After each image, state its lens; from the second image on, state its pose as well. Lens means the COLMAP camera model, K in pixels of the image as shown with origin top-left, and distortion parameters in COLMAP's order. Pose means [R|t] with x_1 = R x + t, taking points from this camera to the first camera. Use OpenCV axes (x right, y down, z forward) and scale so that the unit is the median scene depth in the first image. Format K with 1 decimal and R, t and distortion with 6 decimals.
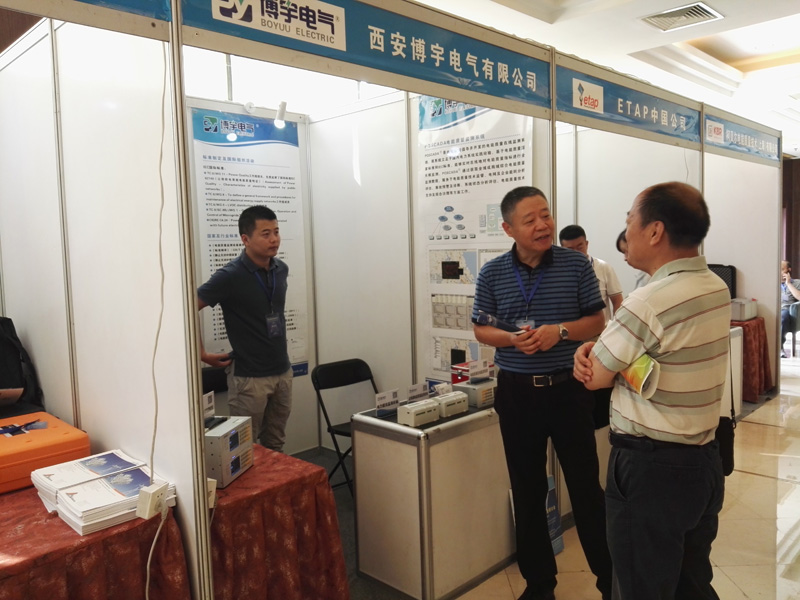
lens RADIAL K [[650.0, 0, 400.0], [0, 650.0, 300.0], [0, 0, 1]] dist [0.072620, -0.154437]
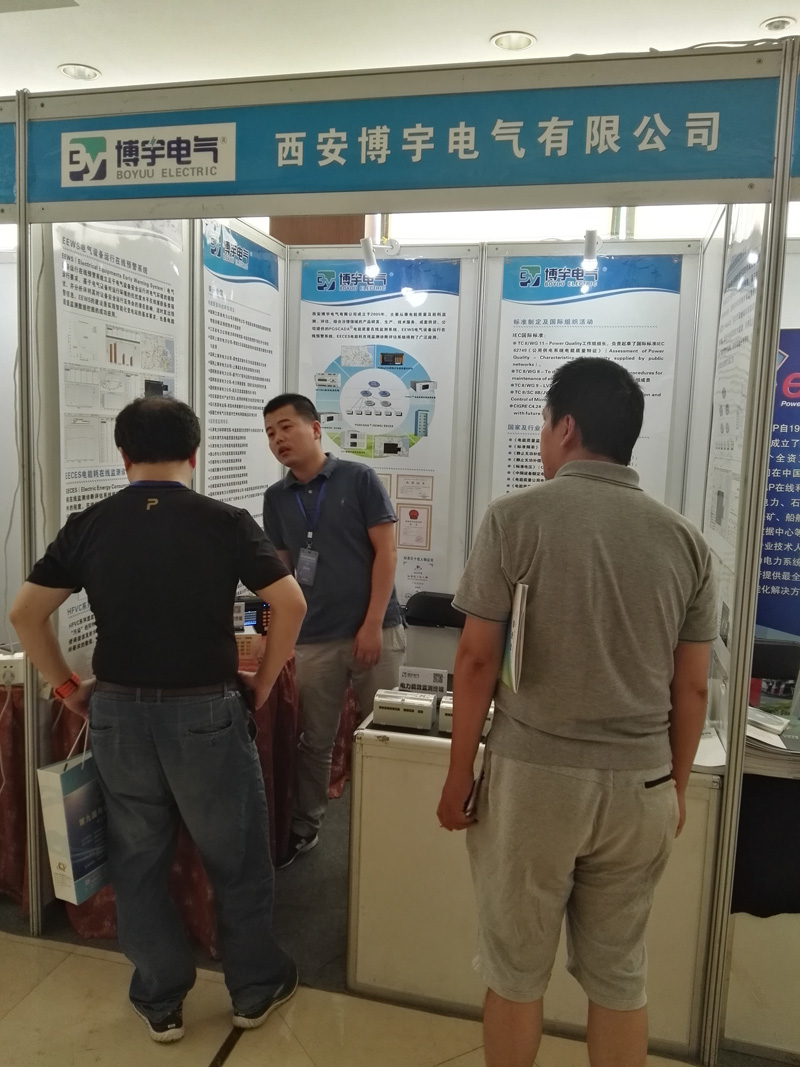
lens RADIAL K [[866.9, 0, 400.0], [0, 866.9, 533.5], [0, 0, 1]] dist [0.072620, -0.154437]
pose [[0.519082, 0.142926, -0.842690, 0.855163], [-0.119358, 0.988381, 0.094114, -0.093734], [0.846350, 0.051729, 0.530110, 0.614861]]
